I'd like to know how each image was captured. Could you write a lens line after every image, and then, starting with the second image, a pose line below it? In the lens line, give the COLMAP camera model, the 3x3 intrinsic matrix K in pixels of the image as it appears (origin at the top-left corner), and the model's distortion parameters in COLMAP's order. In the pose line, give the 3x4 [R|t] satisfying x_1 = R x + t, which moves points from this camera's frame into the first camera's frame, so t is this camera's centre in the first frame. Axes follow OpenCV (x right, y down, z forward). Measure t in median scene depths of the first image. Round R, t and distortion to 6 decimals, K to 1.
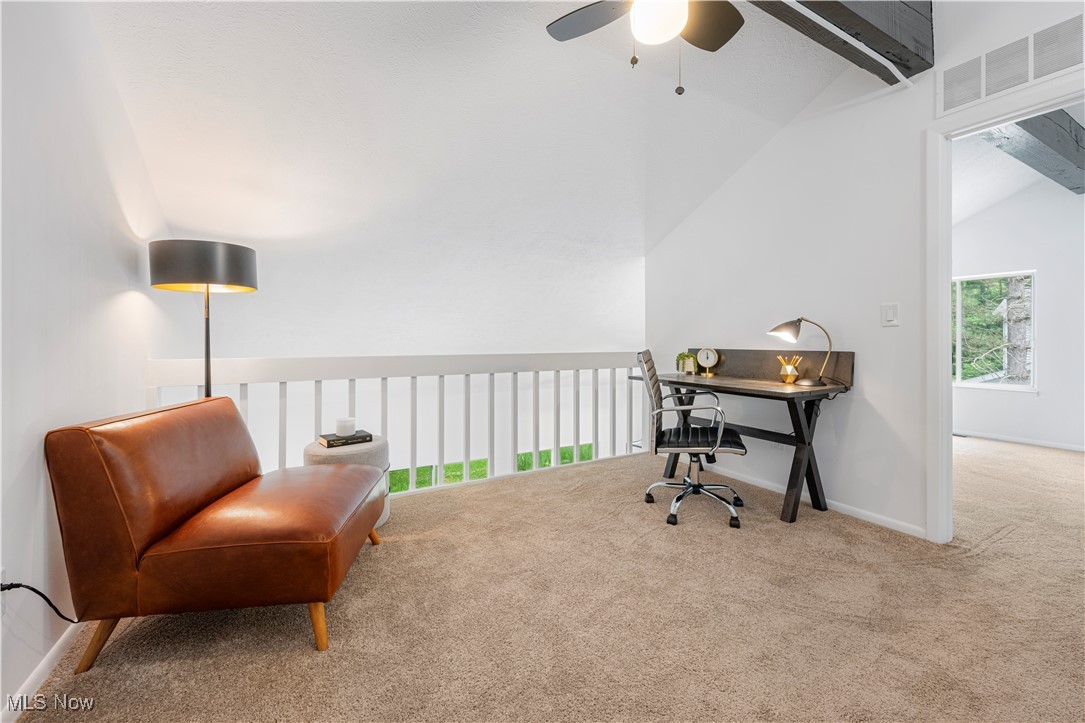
lens RADIAL K [[439.1, 0, 539.4], [0, 439.1, 356.6], [0, 0, 1]] dist [-0.000555, -0.000120]
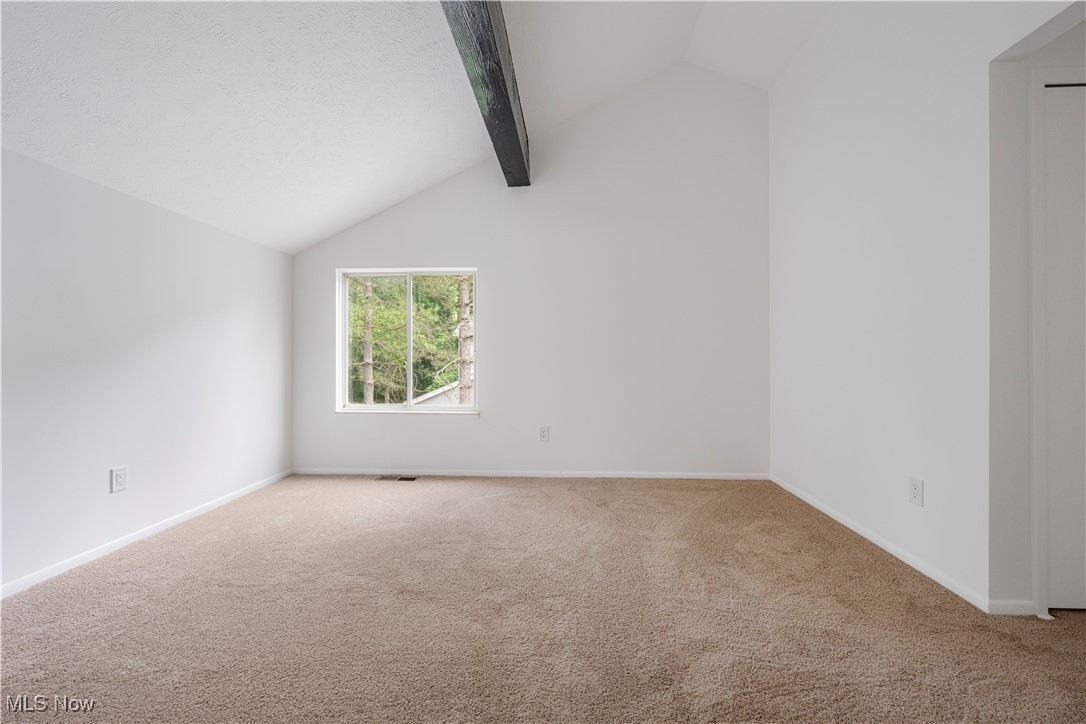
lens RADIAL K [[431.6, 0, 545.2], [0, 431.6, 368.8], [0, 0, 1]] dist [0.000151, 0.000091]
pose [[0.534534, -0.007782, 0.845111, 0.354149], [0.017186, 0.999851, -0.001664, 0.008098], [-0.844972, 0.015413, 0.534588, 0.317788]]
